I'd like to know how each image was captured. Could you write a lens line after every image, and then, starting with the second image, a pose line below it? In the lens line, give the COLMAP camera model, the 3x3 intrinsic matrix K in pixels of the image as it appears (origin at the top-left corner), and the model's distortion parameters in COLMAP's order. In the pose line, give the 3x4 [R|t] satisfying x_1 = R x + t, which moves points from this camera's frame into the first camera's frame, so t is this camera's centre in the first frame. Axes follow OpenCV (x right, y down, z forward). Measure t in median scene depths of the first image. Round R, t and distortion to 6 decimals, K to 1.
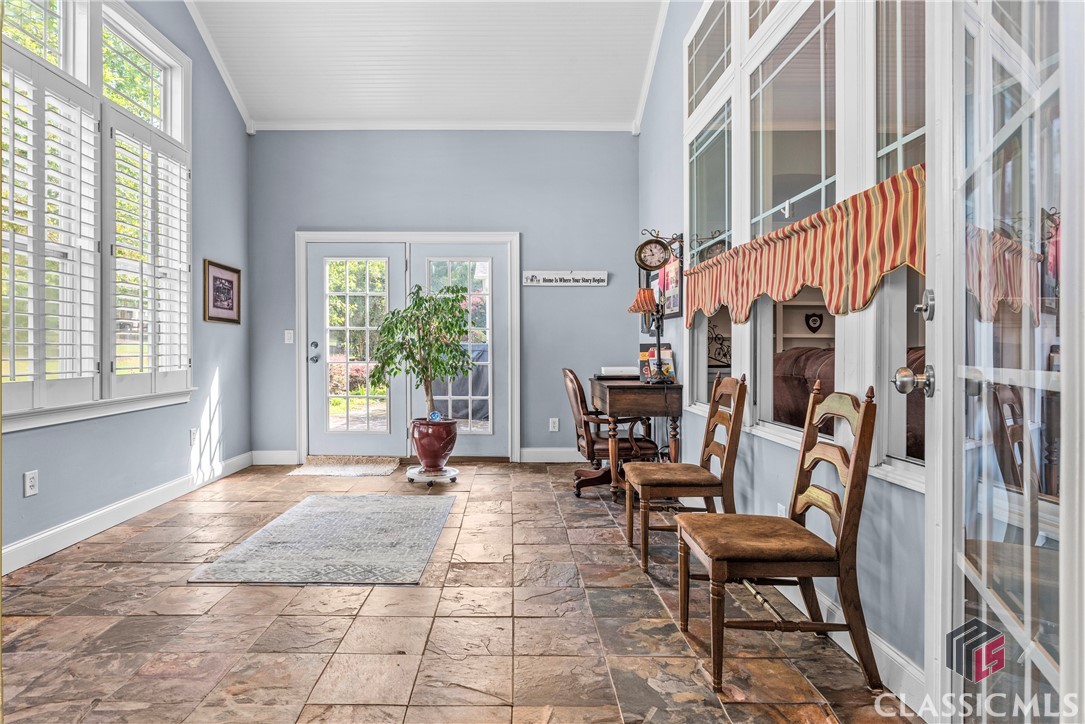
lens RADIAL K [[636.9, 0, 564.9], [0, 636.9, 362.0], [0, 0, 1]] dist [-0.007565, 0.000869]
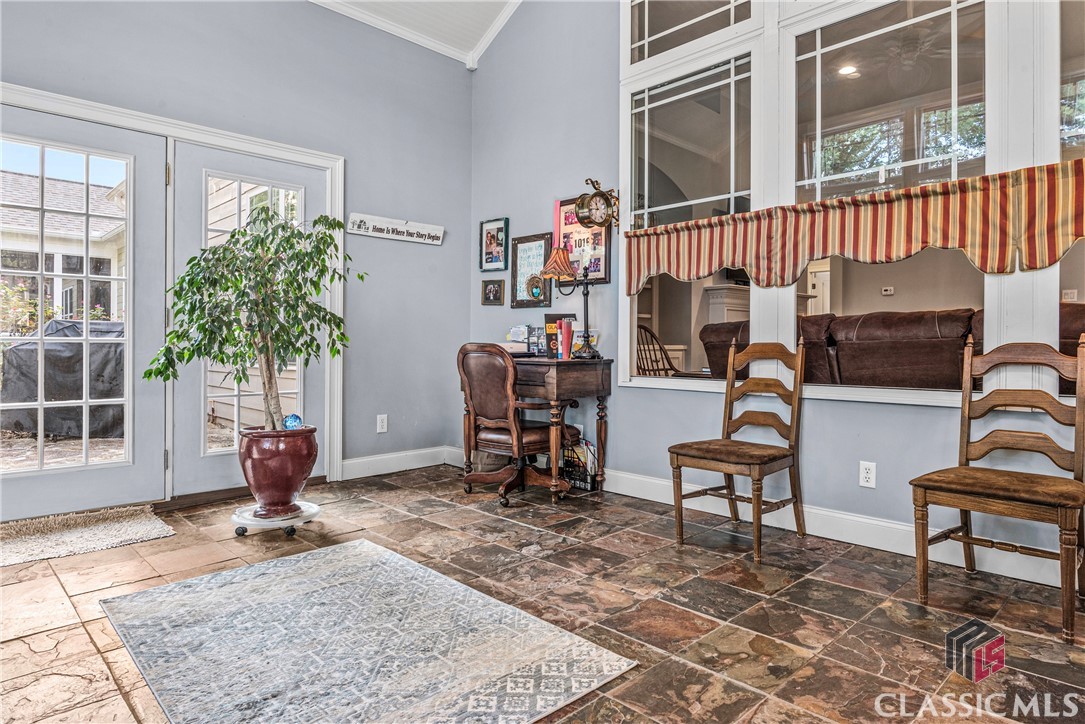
lens RADIAL K [[636.9, 0, 540.5], [0, 636.9, 350.3], [0, 0, 1]] dist [-0.007565, 0.000869]
pose [[0.725925, -0.012208, 0.687665, -0.450314], [0.020547, 0.999781, -0.003941, 0.021961], [-0.687467, 0.016991, 0.726017, 0.370132]]
